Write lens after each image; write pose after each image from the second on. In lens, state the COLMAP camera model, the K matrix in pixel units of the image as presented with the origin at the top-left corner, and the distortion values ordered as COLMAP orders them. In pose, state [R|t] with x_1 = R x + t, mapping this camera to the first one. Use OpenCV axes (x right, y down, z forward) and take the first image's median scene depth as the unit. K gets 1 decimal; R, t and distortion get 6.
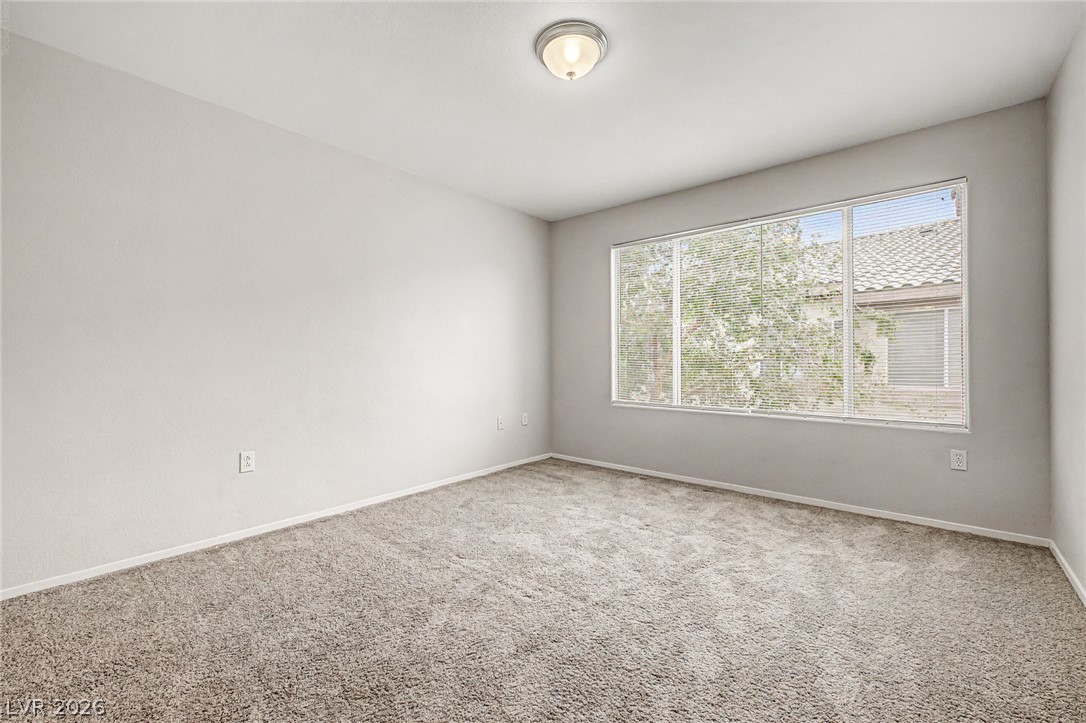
lens RADIAL K [[455.7, 0, 540.8], [0, 455.7, 359.1], [0, 0, 1]] dist [0.001823, -0.000084]
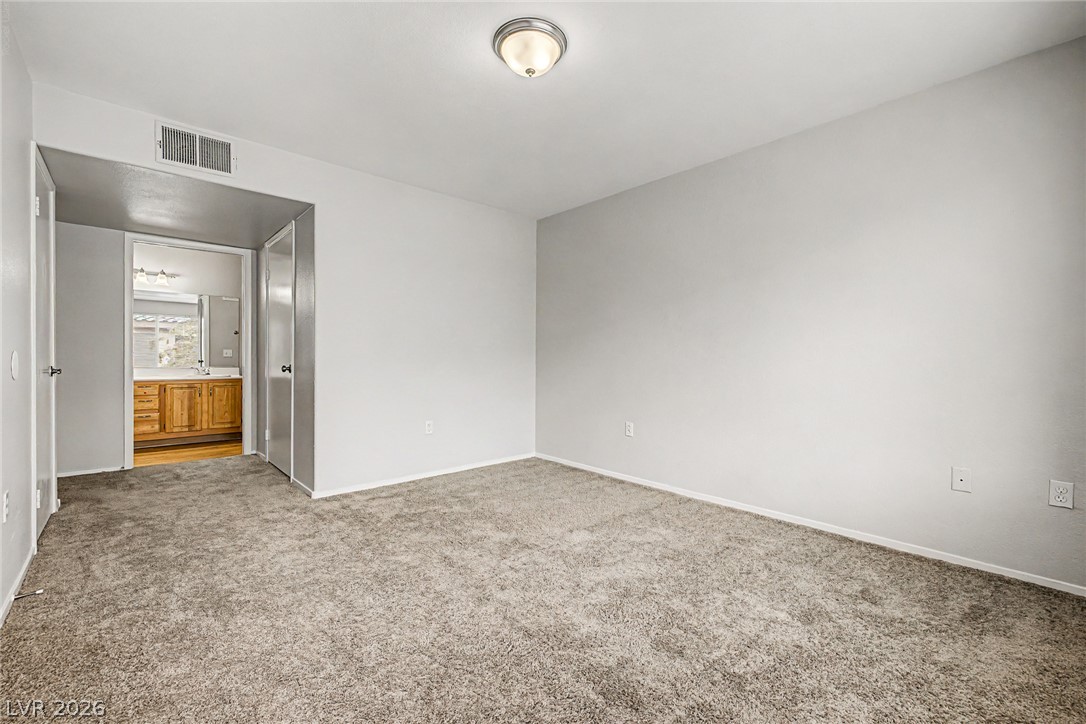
lens RADIAL K [[455.7, 0, 545.7], [0, 455.7, 364.4], [0, 0, 1]] dist [0.001823, -0.000084]
pose [[-0.096633, 0.030336, -0.994858, 0.670422], [-0.013285, 0.999407, 0.031765, -0.021143], [0.995231, 0.016286, -0.096173, 0.705003]]
